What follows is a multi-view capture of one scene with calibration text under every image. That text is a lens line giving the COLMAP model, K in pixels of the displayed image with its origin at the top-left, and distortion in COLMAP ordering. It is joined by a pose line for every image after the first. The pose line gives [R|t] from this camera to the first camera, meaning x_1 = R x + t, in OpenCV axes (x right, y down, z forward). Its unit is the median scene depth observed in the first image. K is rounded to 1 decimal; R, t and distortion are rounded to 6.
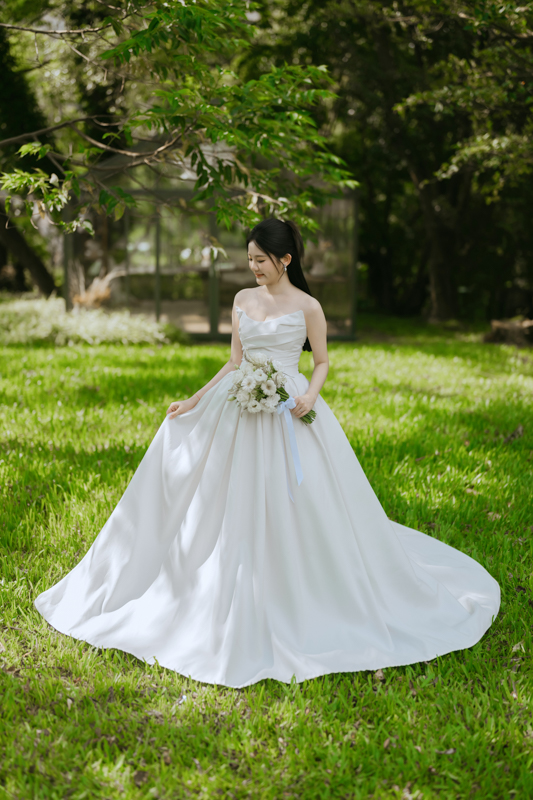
lens RADIAL K [[1138.2, 0, 266.6], [0, 1138.2, 400.1], [0, 0, 1]] dist [0.047640, 0.000000]
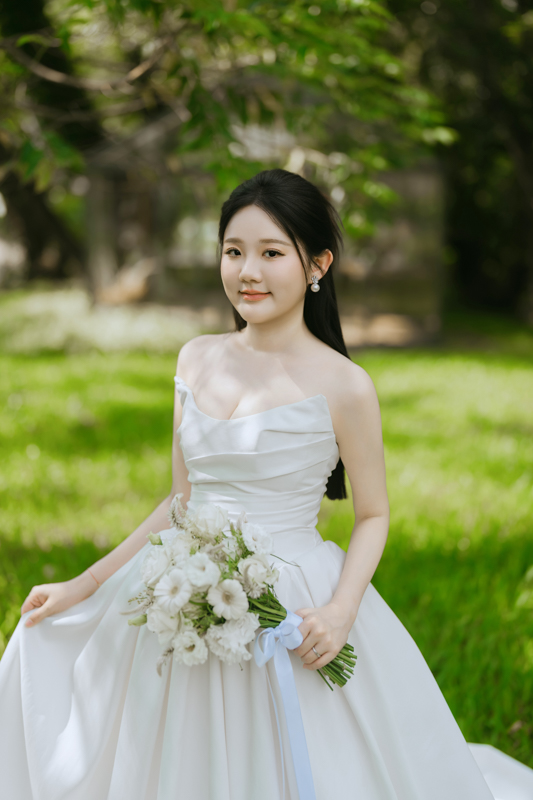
lens RADIAL K [[1138.2, 0, 266.6], [0, 1138.2, 401.2], [0, 0, 1]] dist [0.047640, 0.000000]
pose [[0.997206, 0.002637, -0.074657, 0.041082], [-0.001637, 0.999908, 0.013455, -0.079320], [0.074685, -0.013295, 0.997119, 0.599291]]
